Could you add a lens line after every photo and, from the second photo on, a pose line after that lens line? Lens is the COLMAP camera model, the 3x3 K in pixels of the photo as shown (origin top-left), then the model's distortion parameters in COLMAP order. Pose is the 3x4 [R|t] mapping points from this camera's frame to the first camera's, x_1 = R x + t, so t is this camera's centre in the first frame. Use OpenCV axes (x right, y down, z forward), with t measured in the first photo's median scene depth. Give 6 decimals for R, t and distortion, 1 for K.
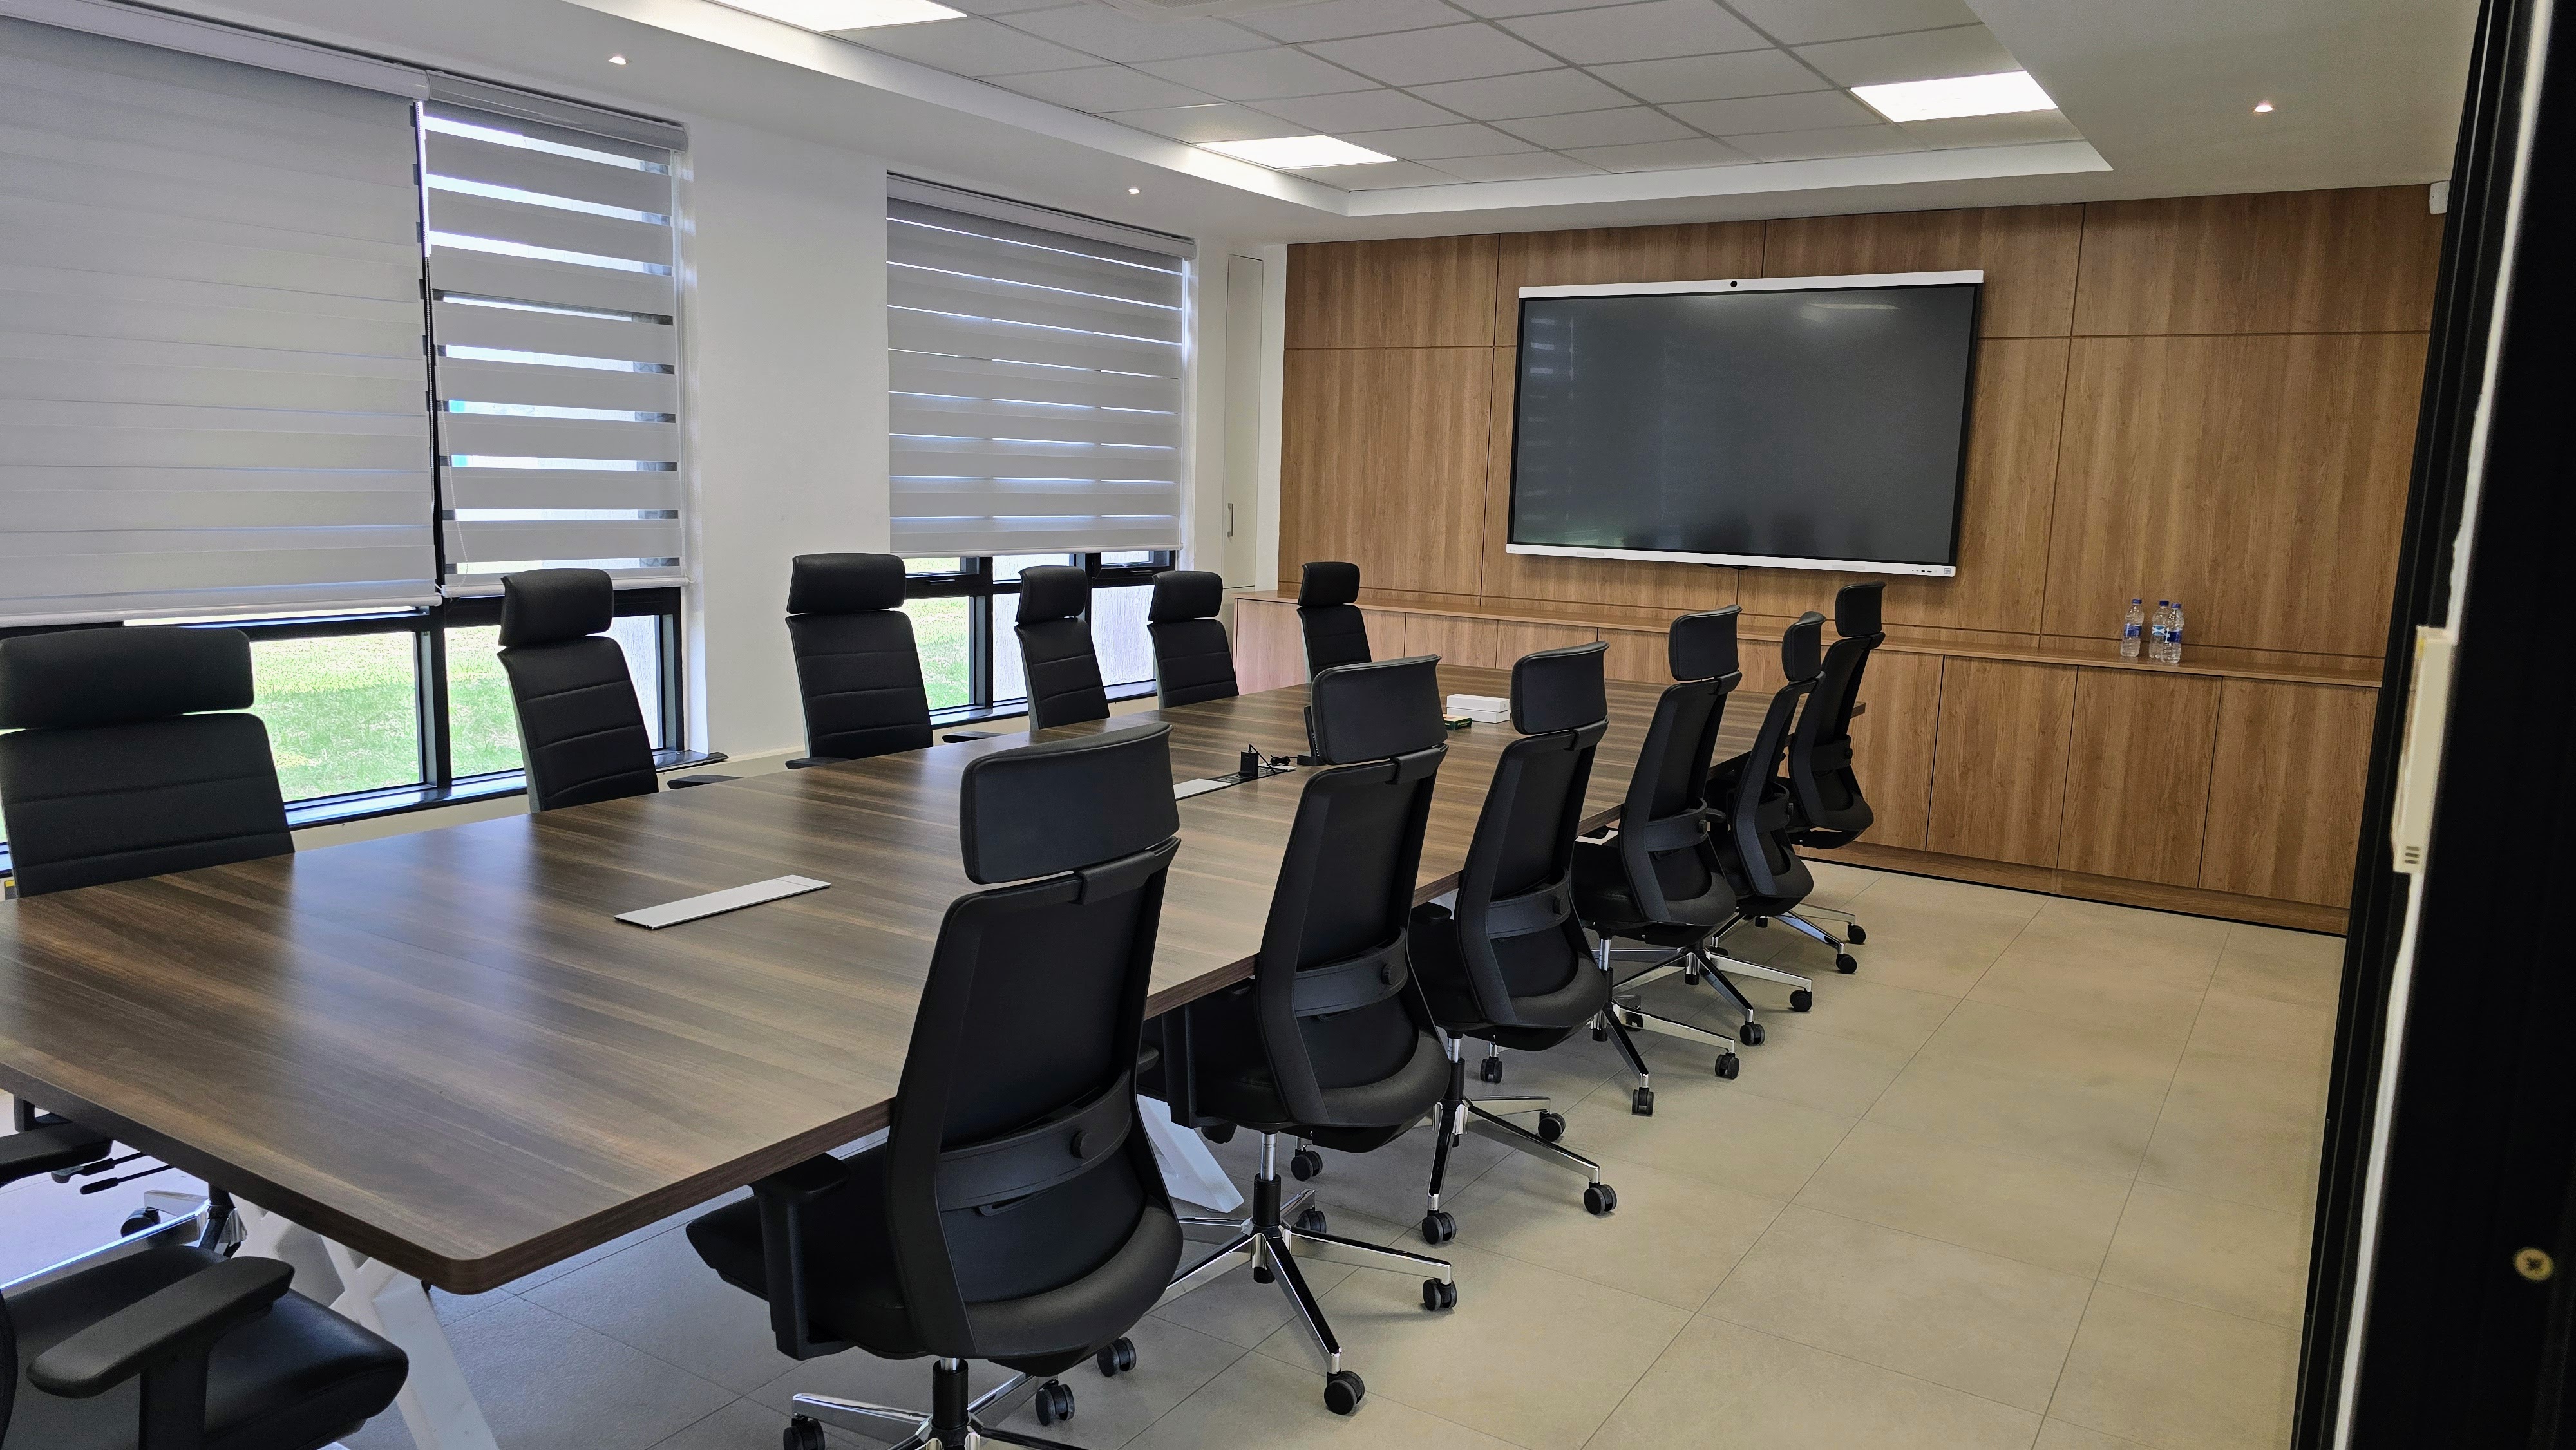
lens RADIAL K [[1785.8, 0, 1288.0], [0, 1785.8, 725.0], [0, 0, 1]] dist [0.038885, -0.004001]
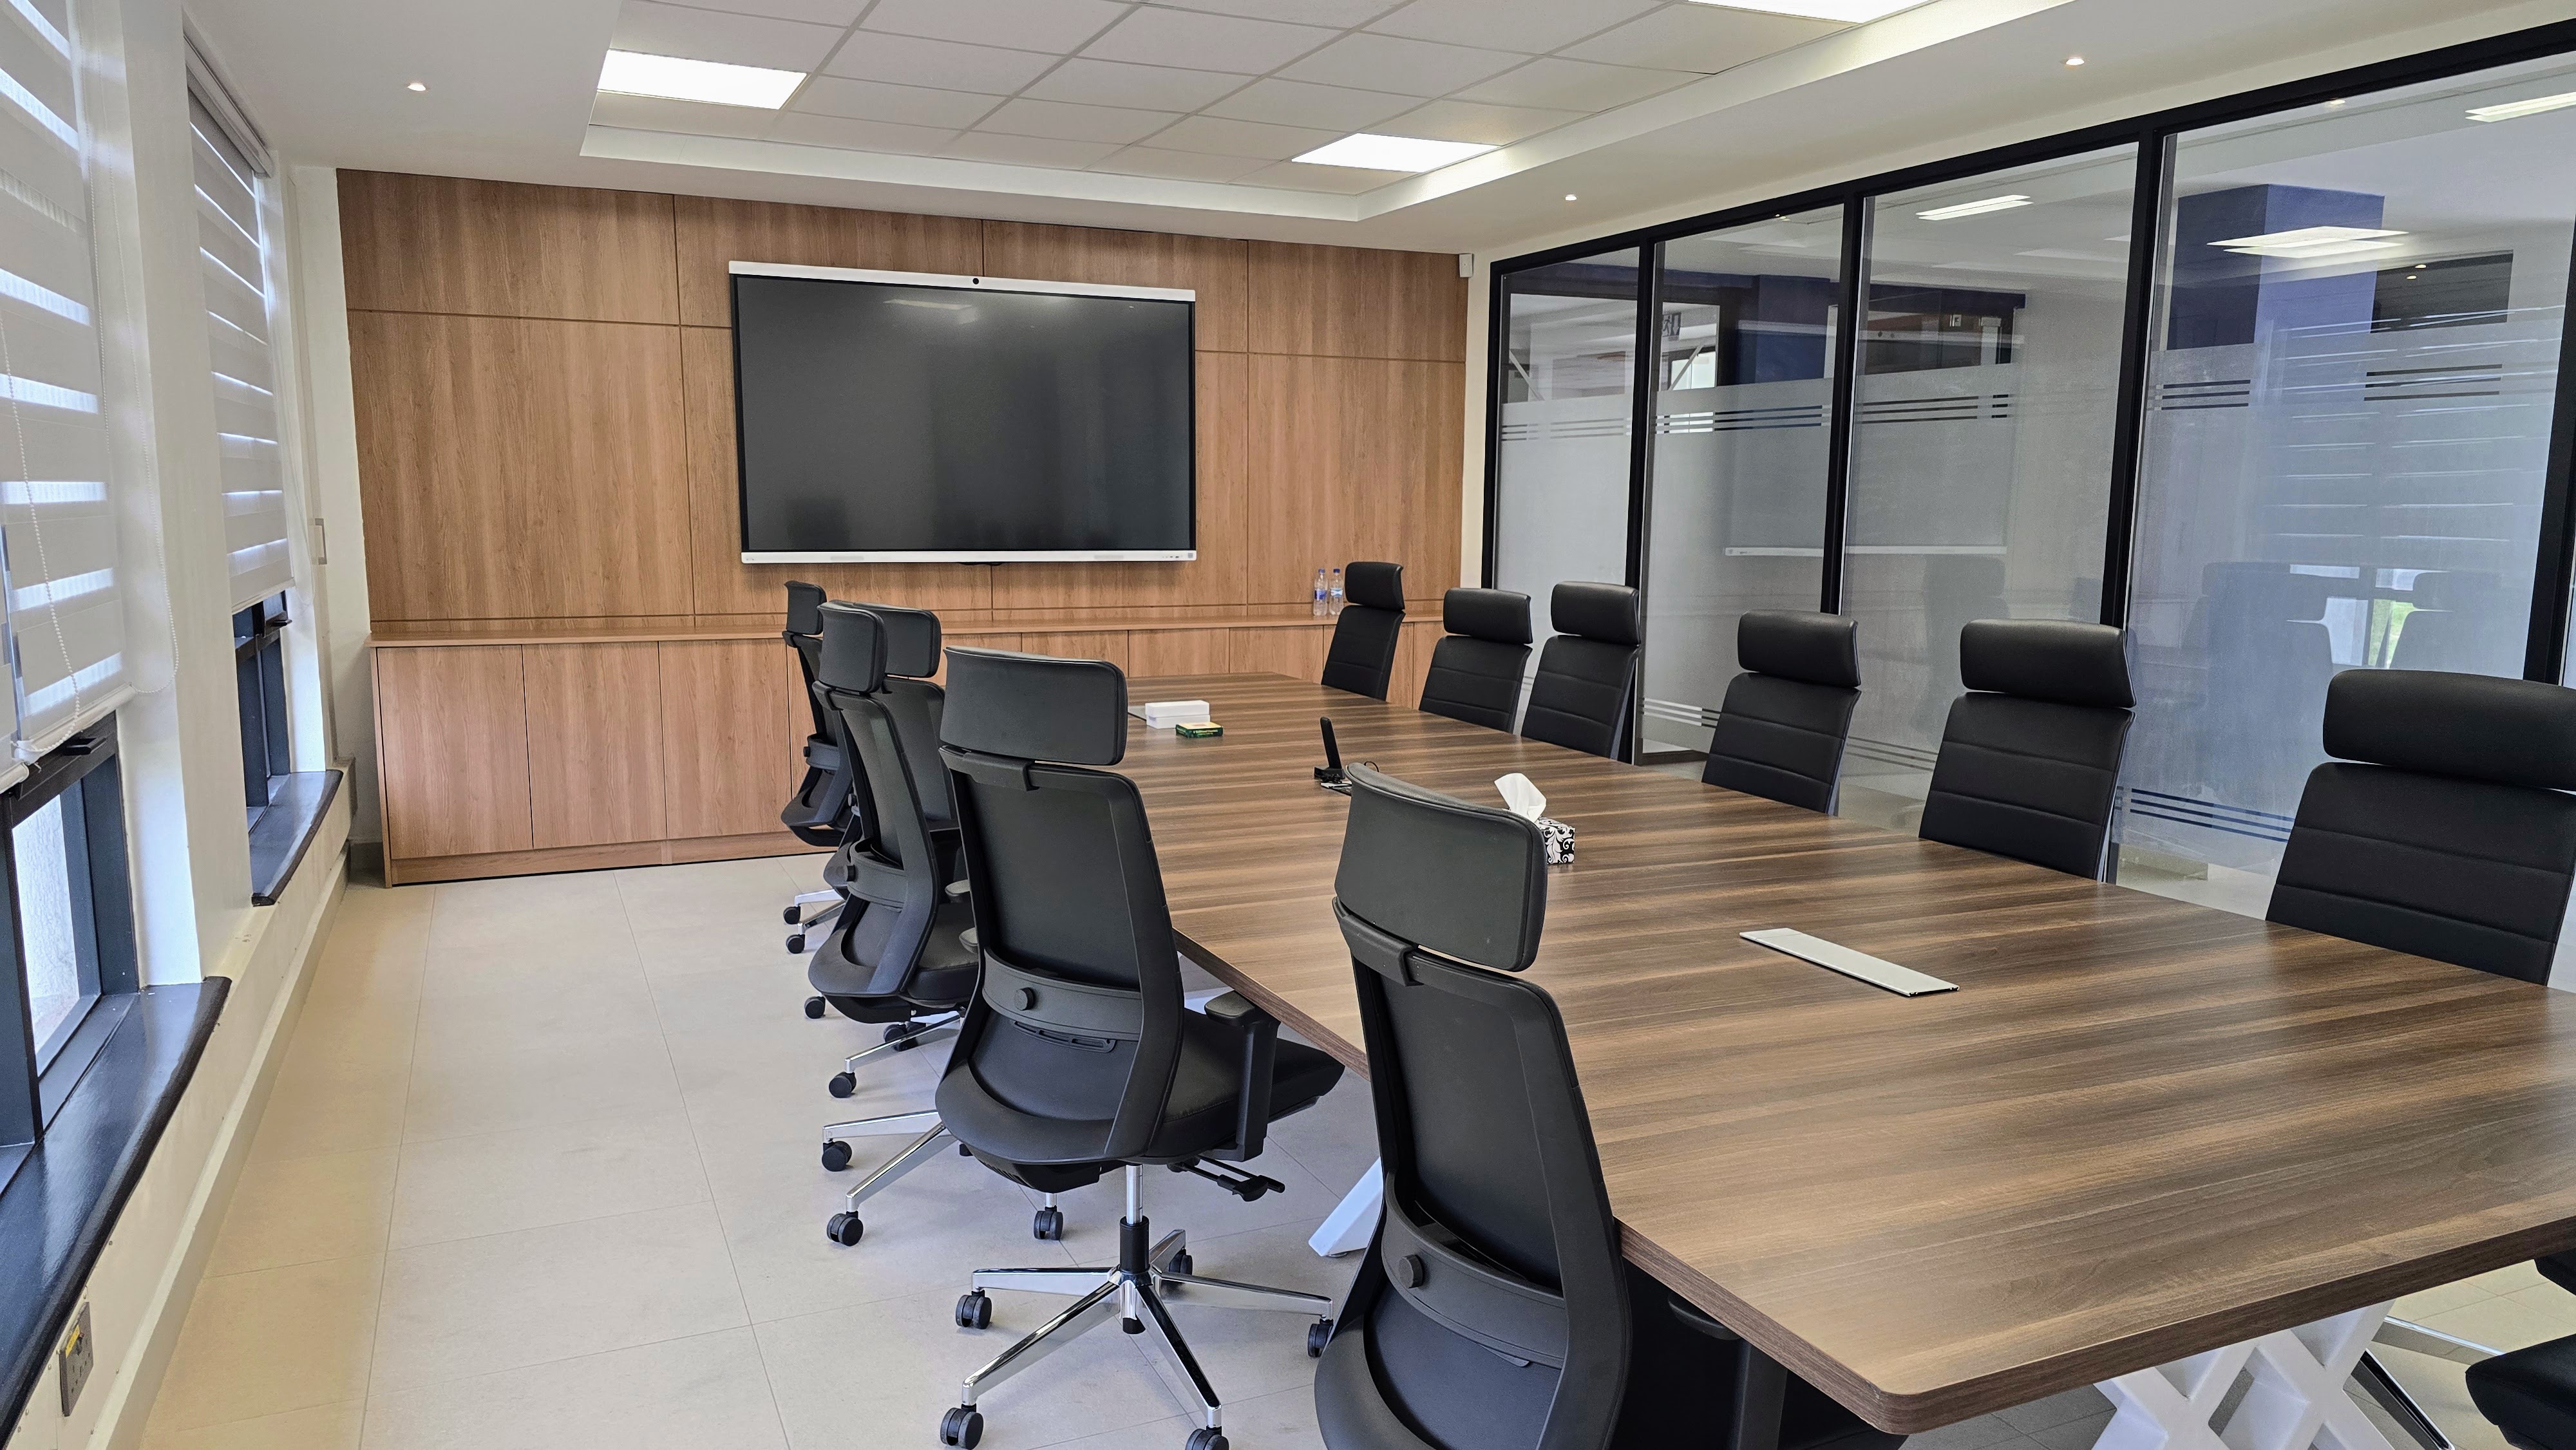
lens RADIAL K [[1749.2, 0, 1288.0], [0, 1749.2, 725.0], [0, 0, 1]] dist [0.170899, -0.278189]
pose [[0.556404, -0.139408, 0.819134, -0.496412], [0.125932, 0.988585, 0.082706, -0.060286], [-0.821313, 0.057137, 0.567609, 0.306823]]
